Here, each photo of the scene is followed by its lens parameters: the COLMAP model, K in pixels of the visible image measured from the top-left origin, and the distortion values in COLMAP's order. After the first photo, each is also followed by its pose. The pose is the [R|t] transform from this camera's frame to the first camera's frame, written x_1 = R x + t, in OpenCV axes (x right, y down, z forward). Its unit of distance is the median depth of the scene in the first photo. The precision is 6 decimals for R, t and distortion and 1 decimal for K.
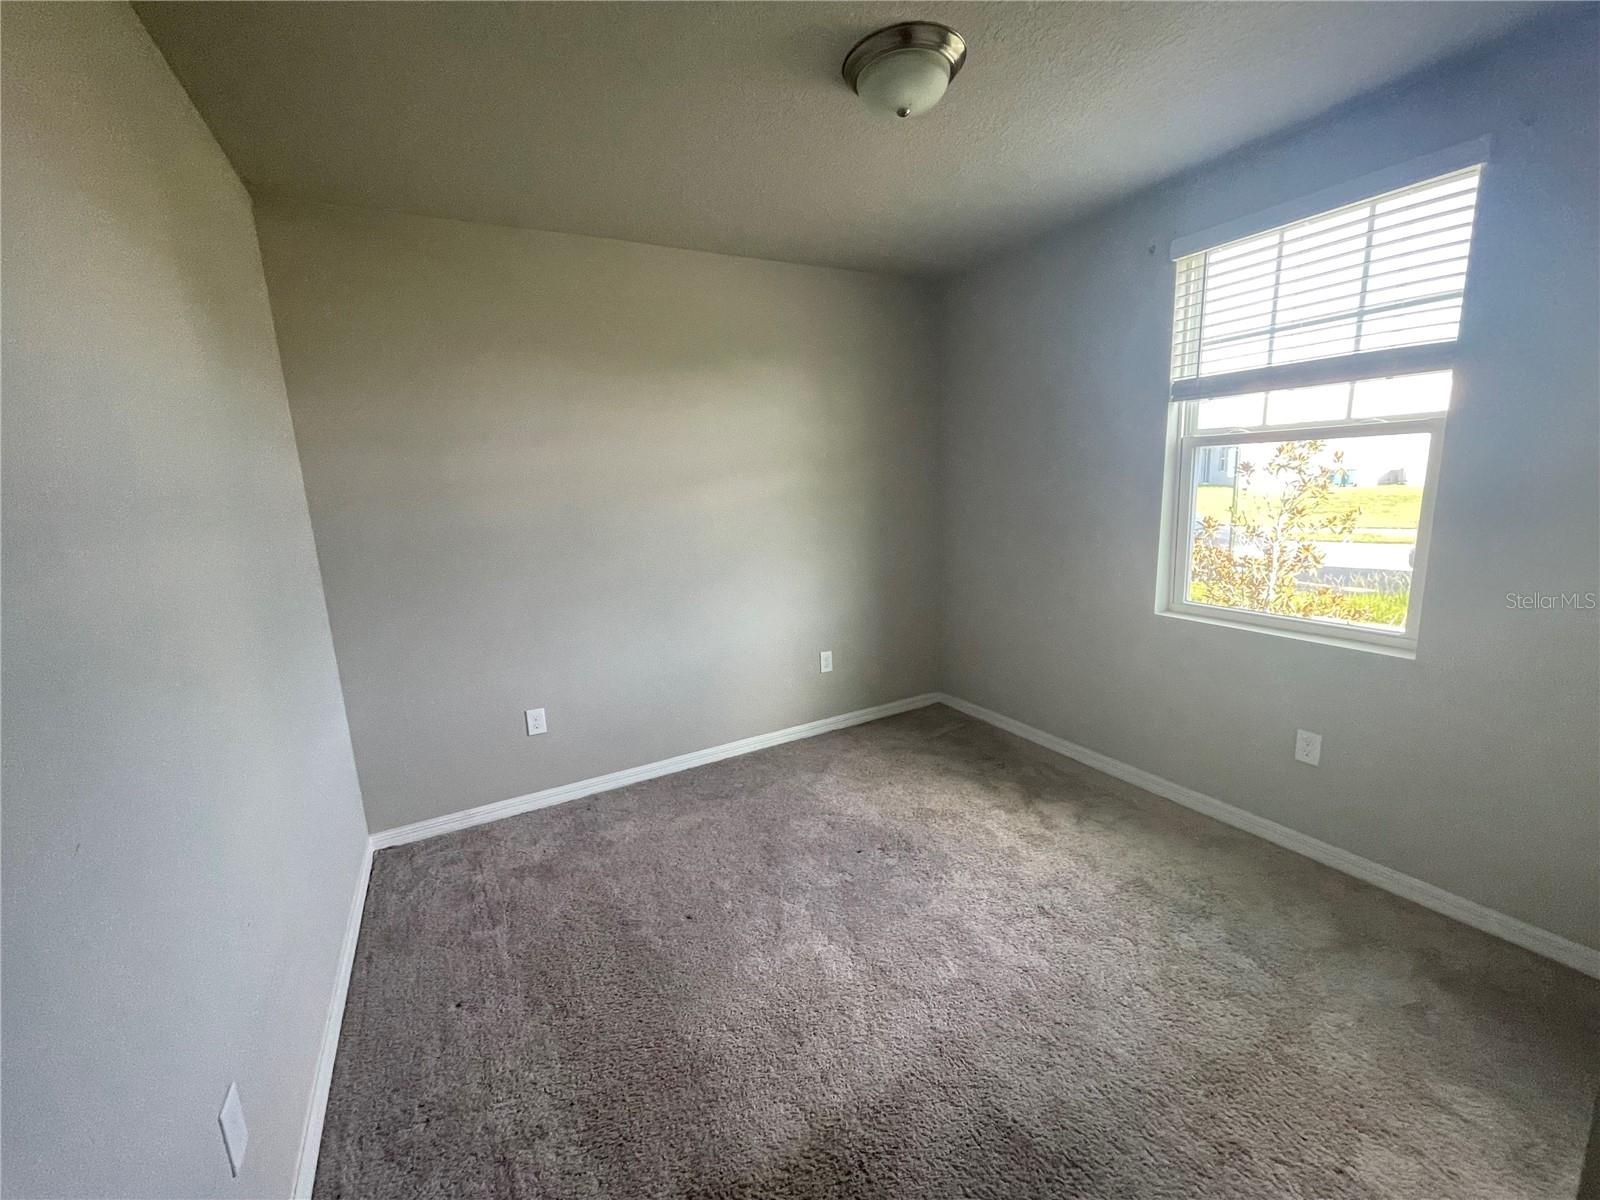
lens RADIAL K [[649.6, 0, 796.5], [0, 649.6, 595.9], [0, 0, 1]] dist [-0.002497, 0.000699]
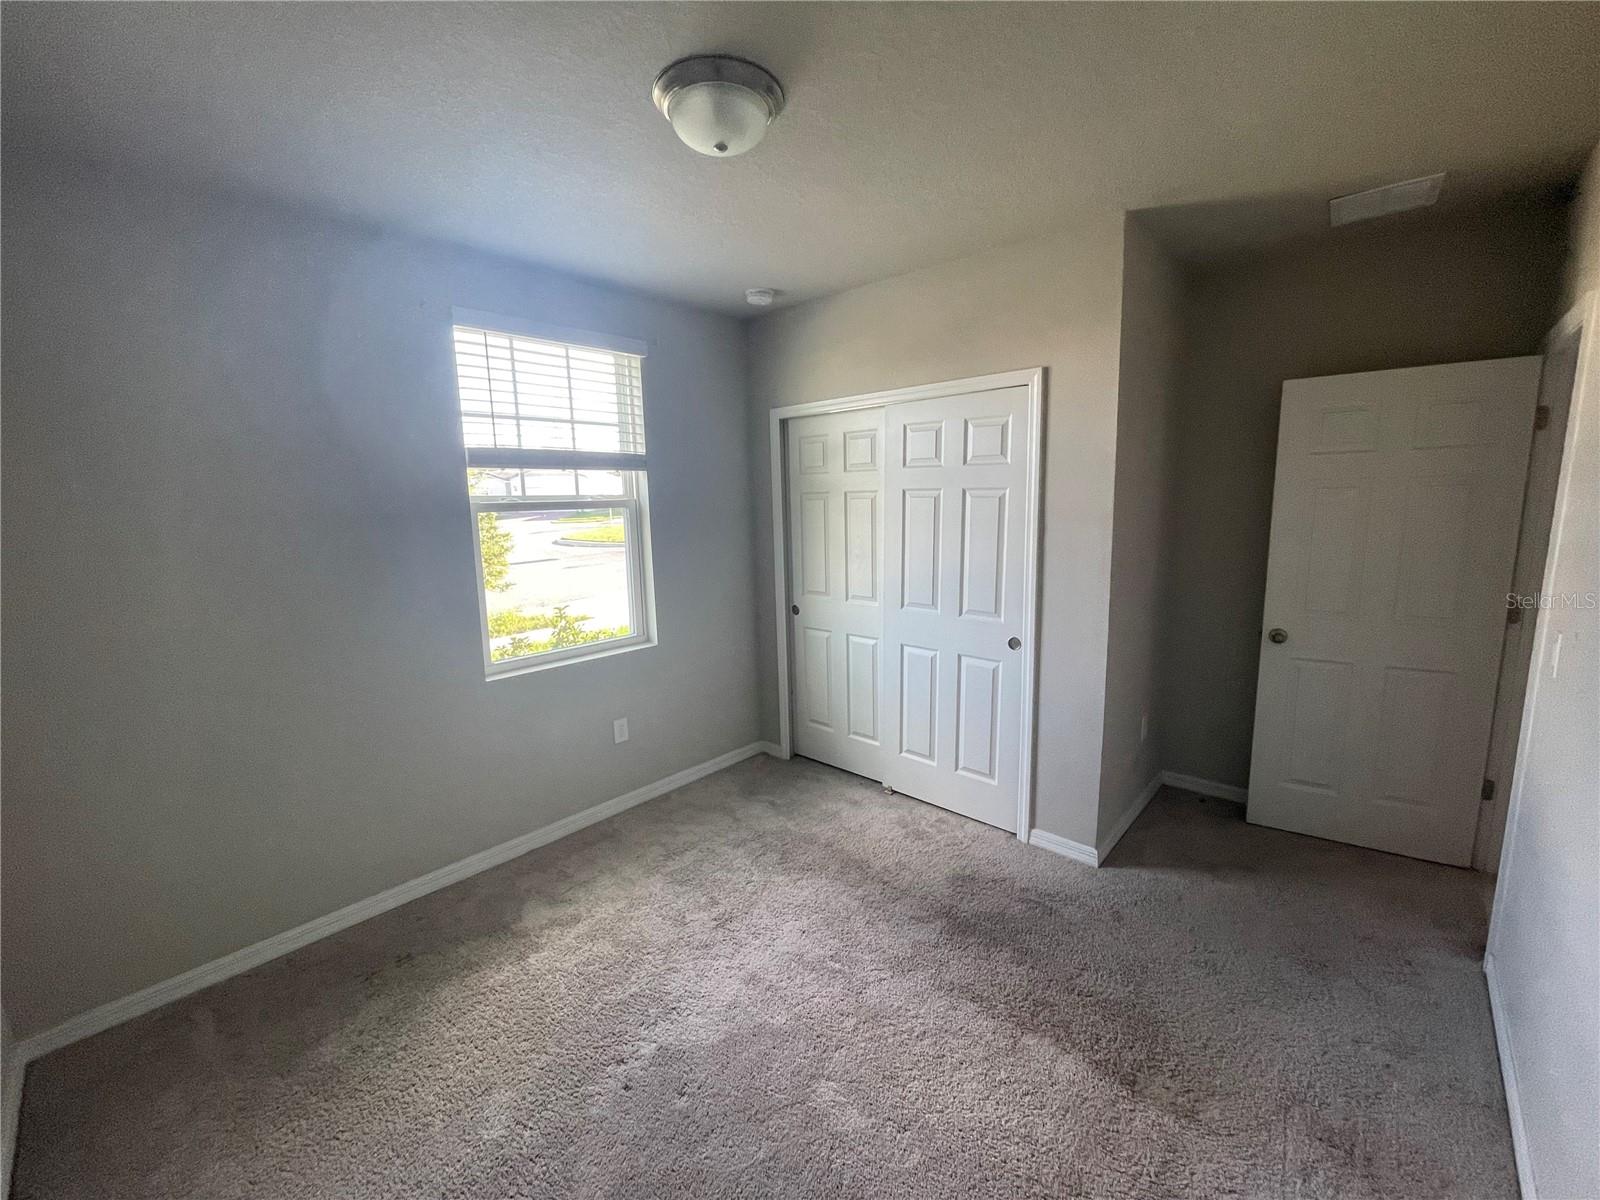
lens RADIAL K [[621.3, 0, 791.9], [0, 621.3, 601.3], [0, 0, 1]] dist [-0.017495, 0.000142]
pose [[-0.317131, -0.082045, 0.944826, -0.540033], [0.219392, 0.962881, 0.157251, -0.155992], [-0.922657, 0.257157, -0.287359, 0.969335]]
